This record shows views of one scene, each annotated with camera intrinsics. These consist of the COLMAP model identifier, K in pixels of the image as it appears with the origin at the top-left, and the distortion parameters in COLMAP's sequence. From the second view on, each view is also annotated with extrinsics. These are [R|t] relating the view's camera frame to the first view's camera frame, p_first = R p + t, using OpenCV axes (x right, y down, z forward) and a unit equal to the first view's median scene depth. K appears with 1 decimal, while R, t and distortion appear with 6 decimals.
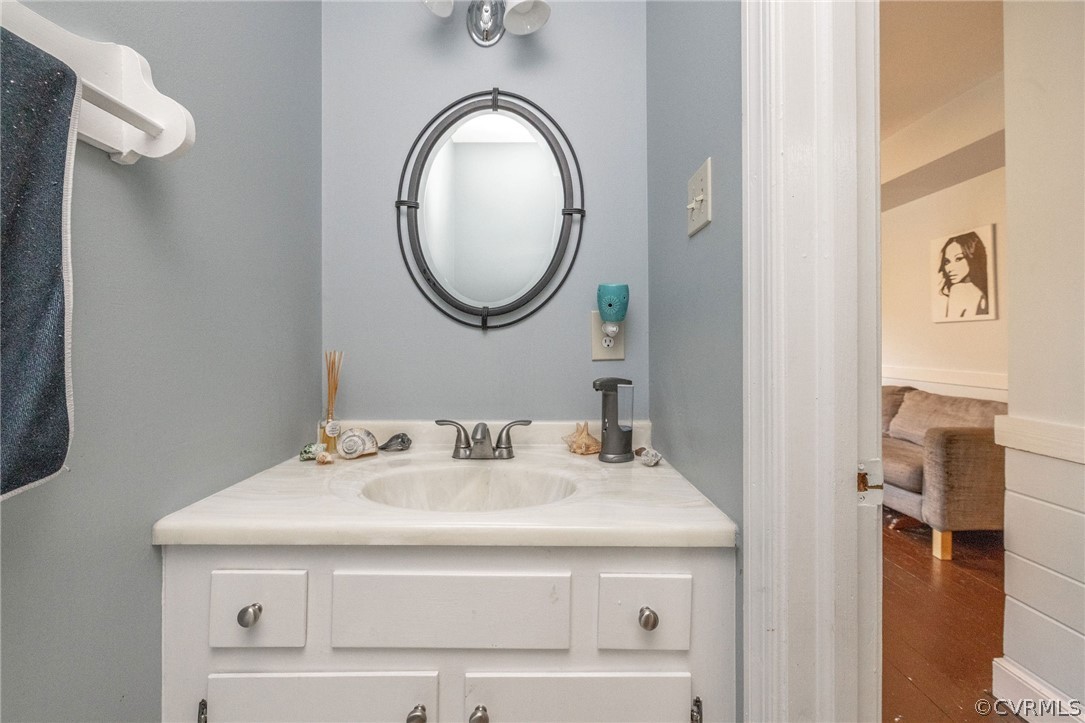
lens RADIAL K [[455.4, 0, 536.6], [0, 455.4, 343.1], [0, 0, 1]] dist [-0.000762, 0.000429]
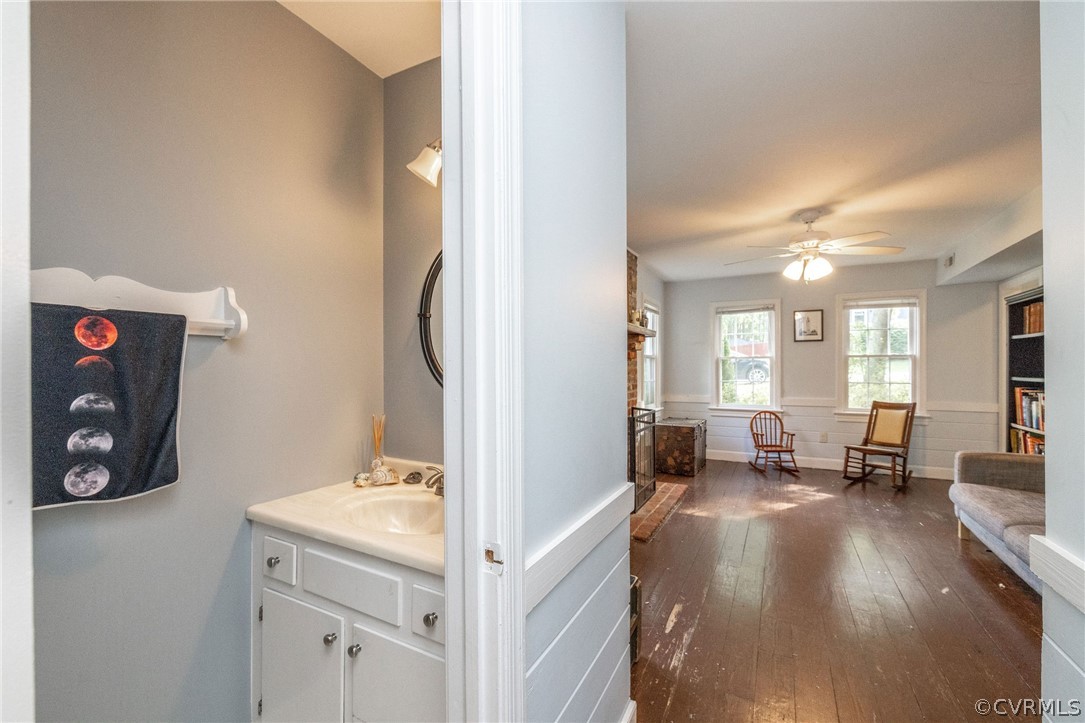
lens RADIAL K [[455.4, 0, 543.9], [0, 455.4, 365.4], [0, 0, 1]] dist [-0.000762, 0.000429]
pose [[0.881947, 0.006197, -0.471309, 1.277325], [-0.008407, 0.999961, -0.002584, -0.247605], [0.471275, 0.006241, 0.881964, -0.180677]]
